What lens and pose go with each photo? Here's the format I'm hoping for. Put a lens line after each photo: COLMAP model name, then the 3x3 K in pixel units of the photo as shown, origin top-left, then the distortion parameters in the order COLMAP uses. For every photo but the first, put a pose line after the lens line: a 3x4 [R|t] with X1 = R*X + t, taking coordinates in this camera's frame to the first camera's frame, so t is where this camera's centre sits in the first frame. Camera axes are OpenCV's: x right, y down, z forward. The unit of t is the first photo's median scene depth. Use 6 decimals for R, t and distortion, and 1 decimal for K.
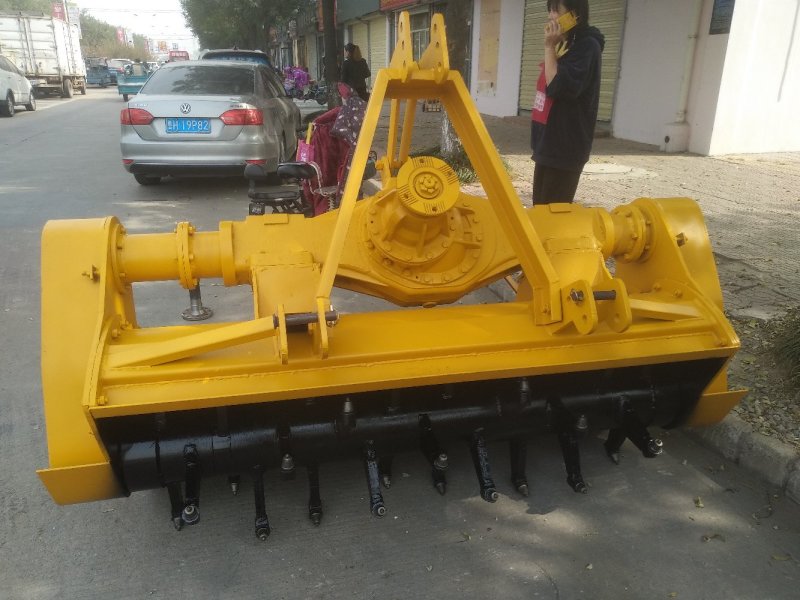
lens RADIAL K [[616.0, 0, 400.6], [0, 616.0, 299.6], [0, 0, 1]] dist [0.000803, -0.020264]
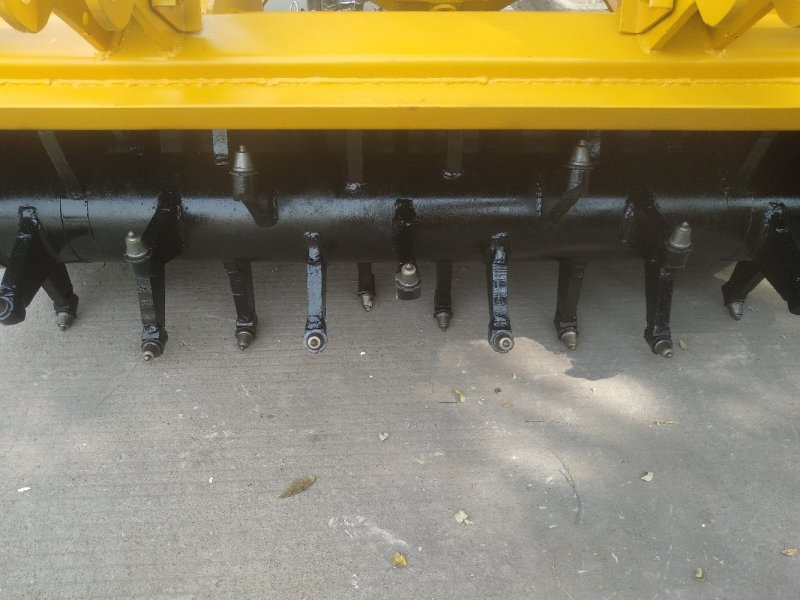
lens RADIAL K [[616.0, 0, 399.3], [0, 616.0, 299.1], [0, 0, 1]] dist [0.000803, -0.020264]
pose [[0.976517, 0.118389, -0.179993, 0.147557], [-0.064689, 0.958053, 0.279196, 0.110477], [0.205497, -0.260996, 0.943214, 0.401374]]
